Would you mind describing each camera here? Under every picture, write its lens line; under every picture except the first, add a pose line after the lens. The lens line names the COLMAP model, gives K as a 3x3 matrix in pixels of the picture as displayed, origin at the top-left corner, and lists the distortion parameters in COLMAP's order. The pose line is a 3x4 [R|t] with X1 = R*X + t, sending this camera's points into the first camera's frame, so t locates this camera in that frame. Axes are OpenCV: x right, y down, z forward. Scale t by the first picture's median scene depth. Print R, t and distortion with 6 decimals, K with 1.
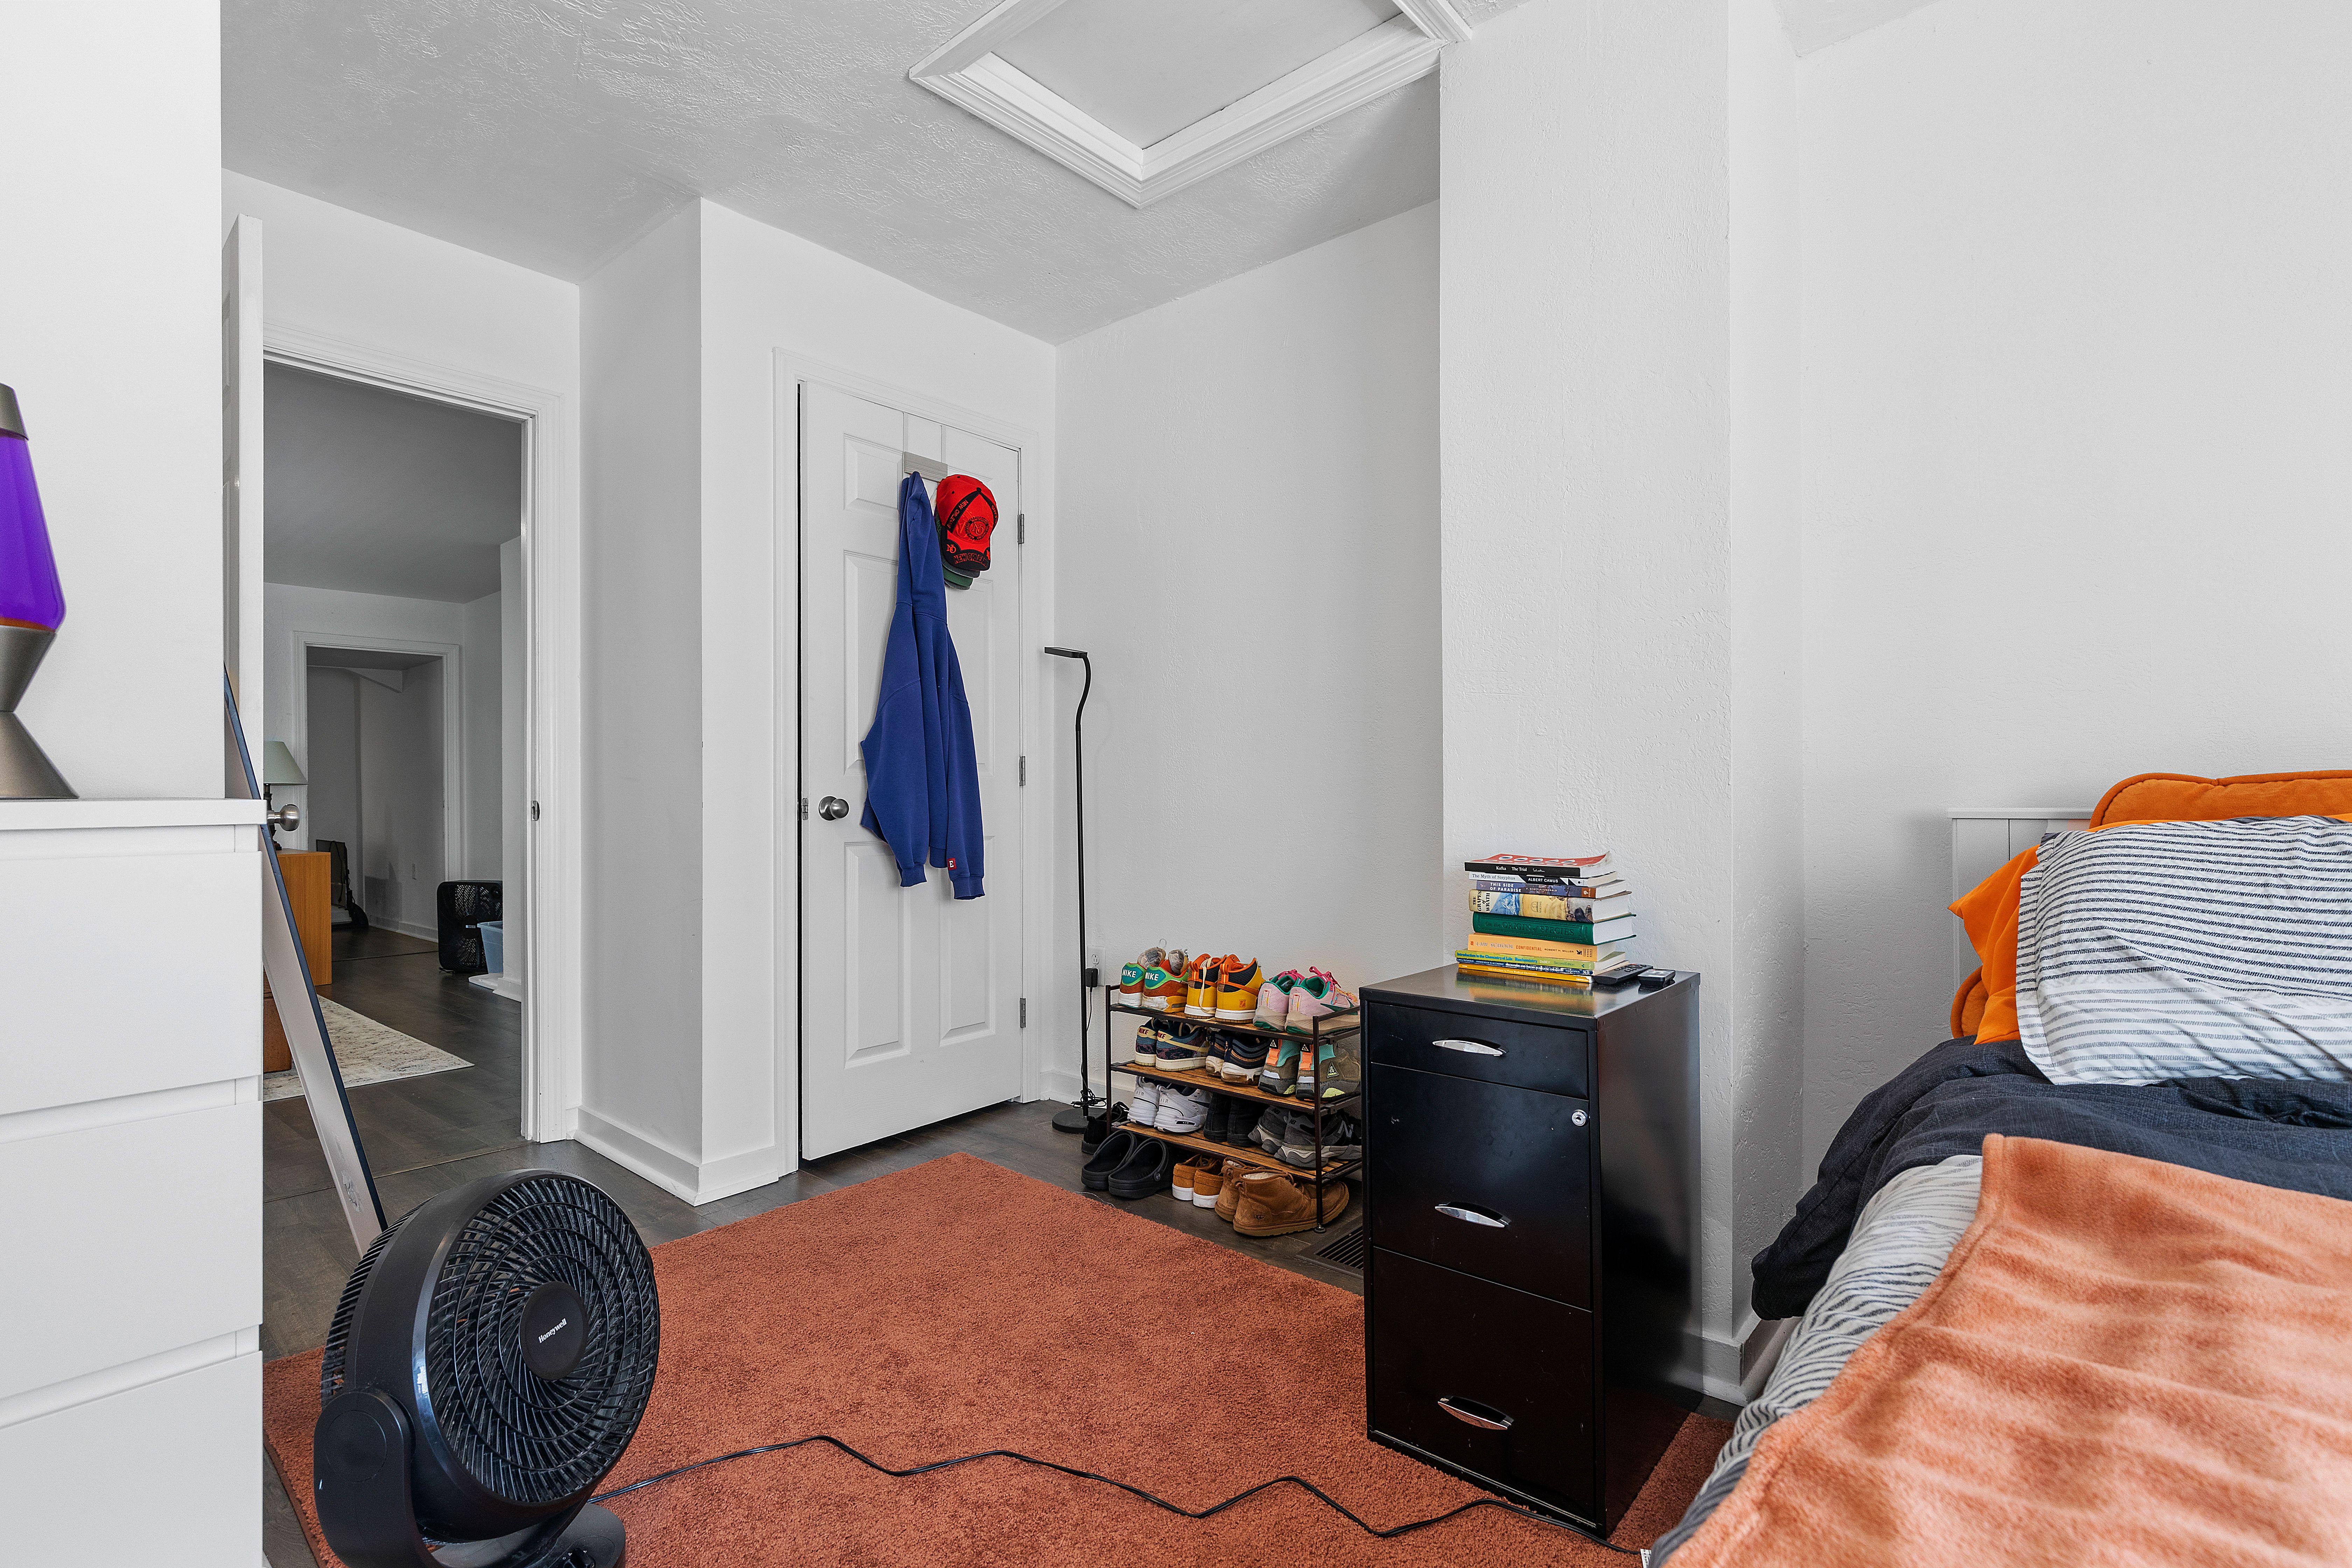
lens RADIAL K [[1096.2, 0, 1177.4], [0, 1096.2, 780.7], [0, 0, 1]] dist [-0.001364, -0.000081]
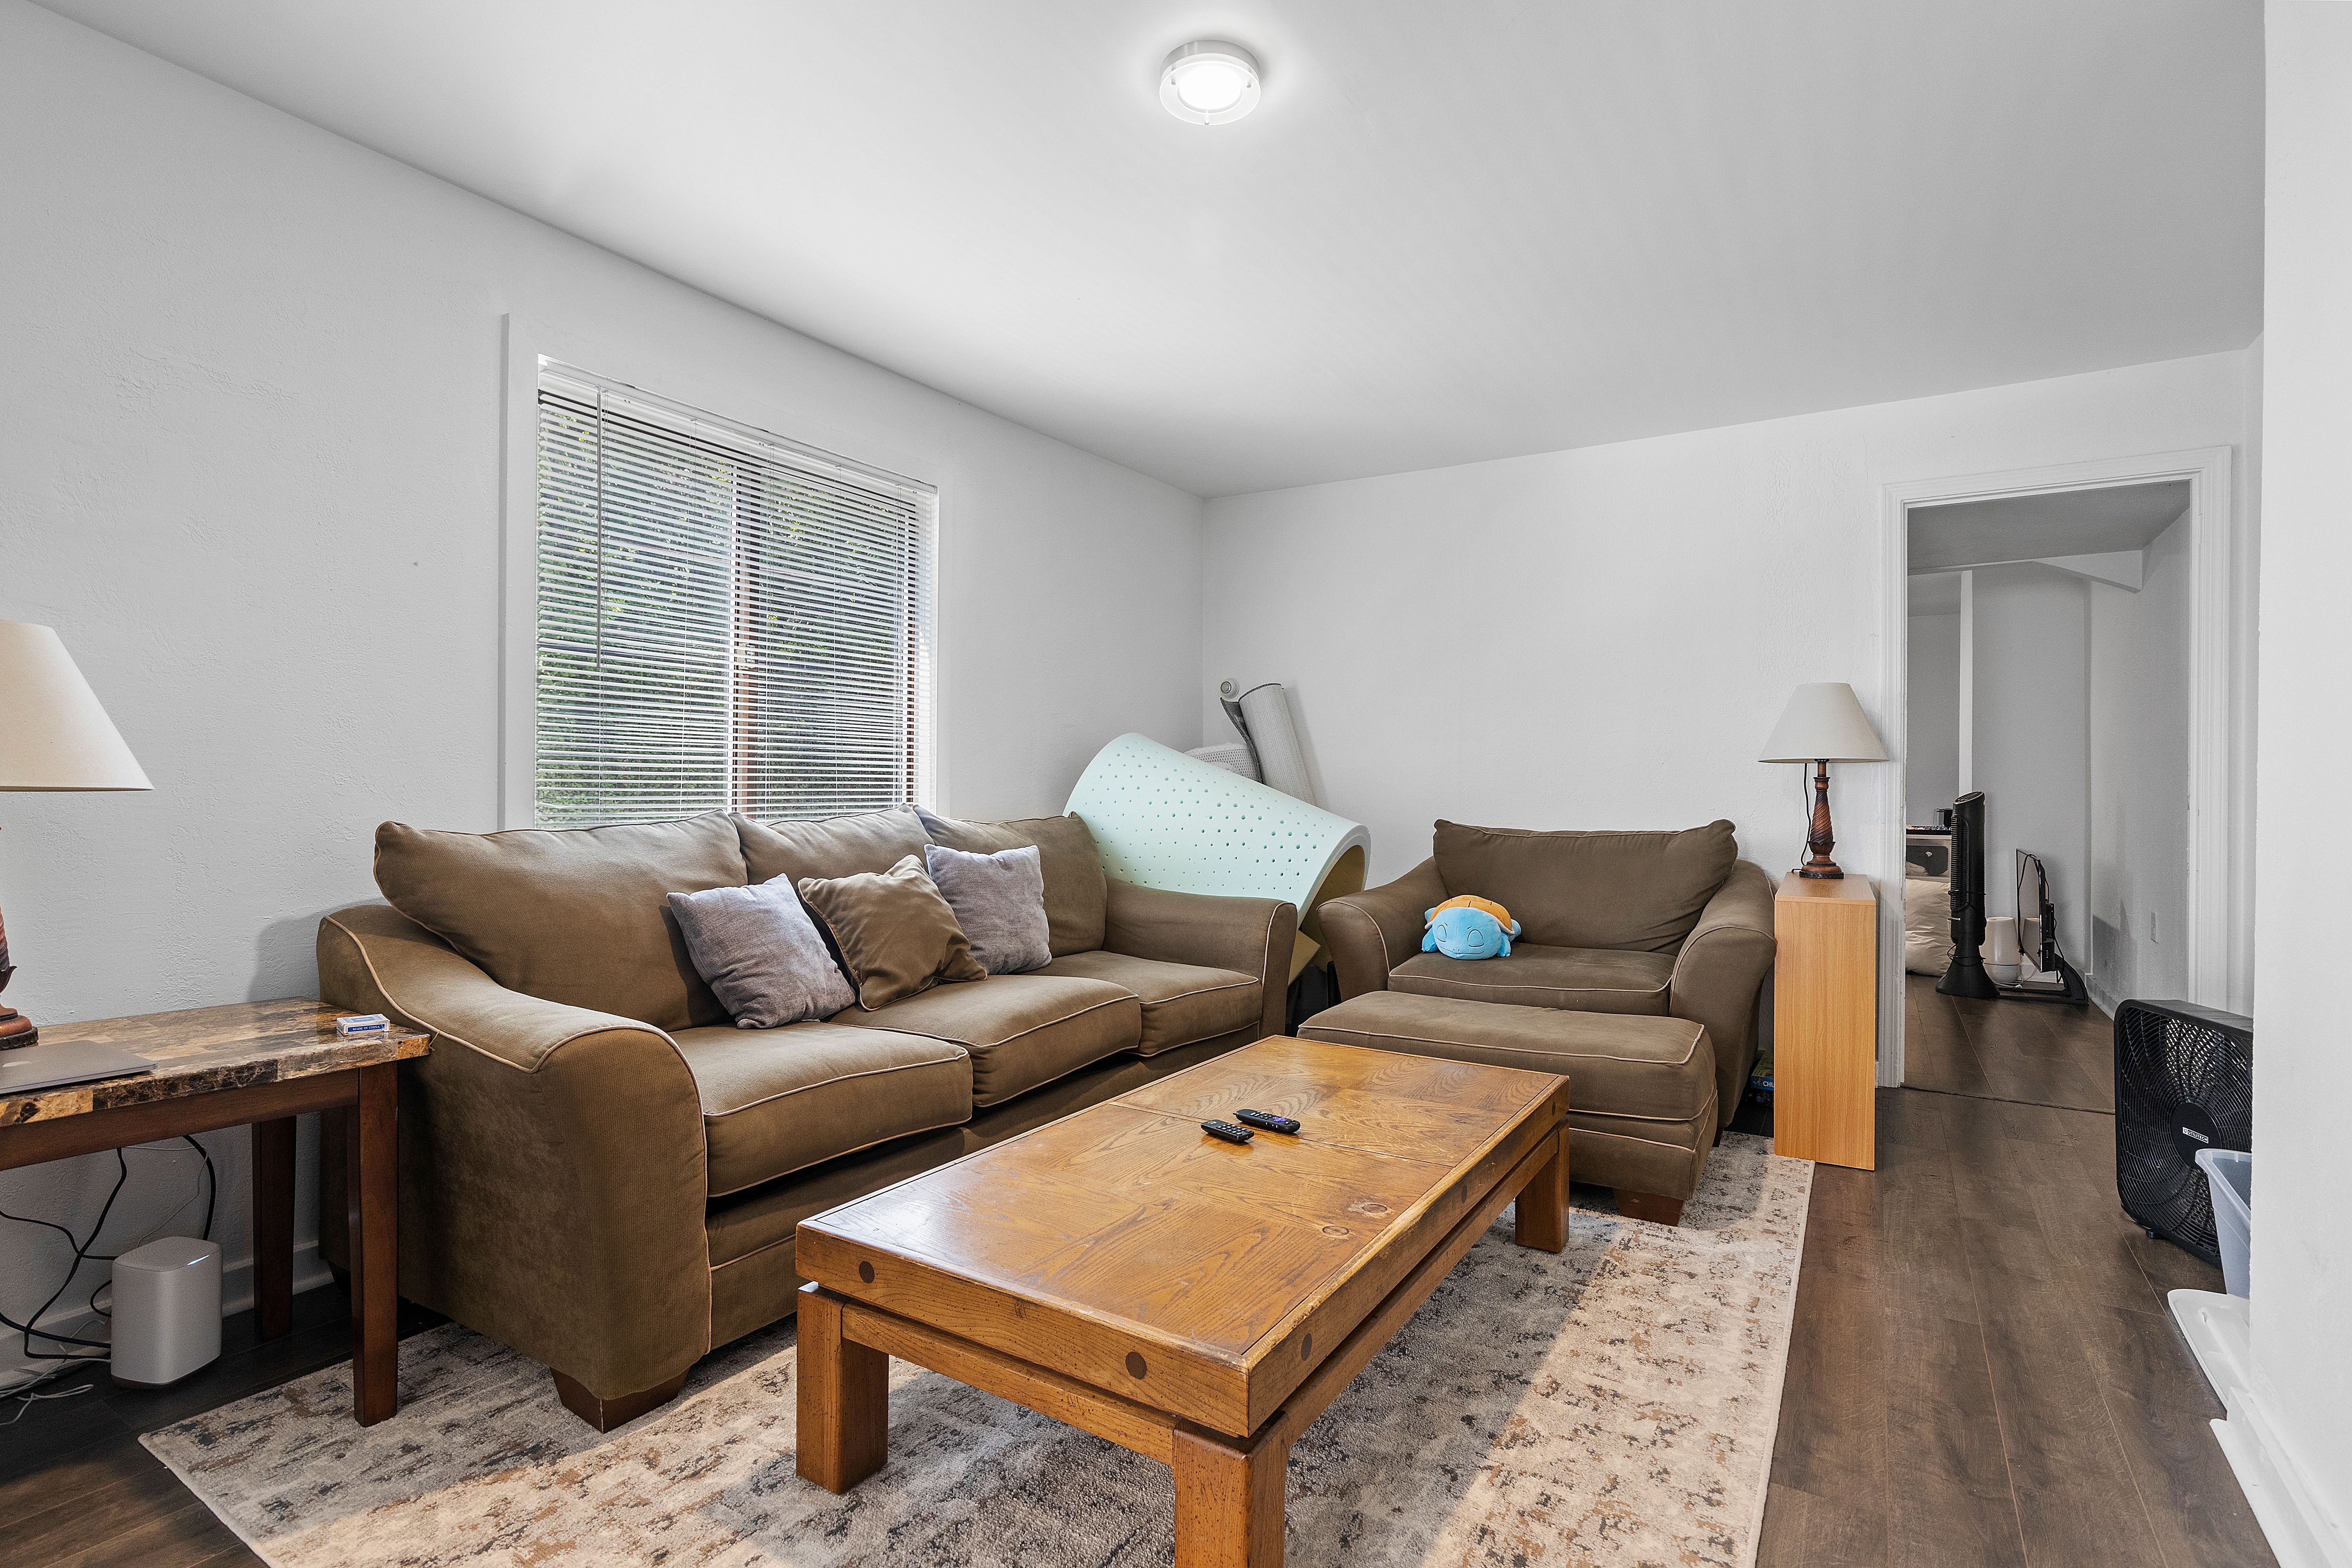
lens RADIAL K [[1096.2, 0, 1176.2], [0, 1096.2, 776.8], [0, 0, 1]] dist [-0.001364, -0.000081]
pose [[0.142383, 0.013765, -0.989716, -0.371590], [-0.000042, 0.999903, 0.013901, 0.005851], [0.989812, -0.001938, 0.142370, 0.698207]]
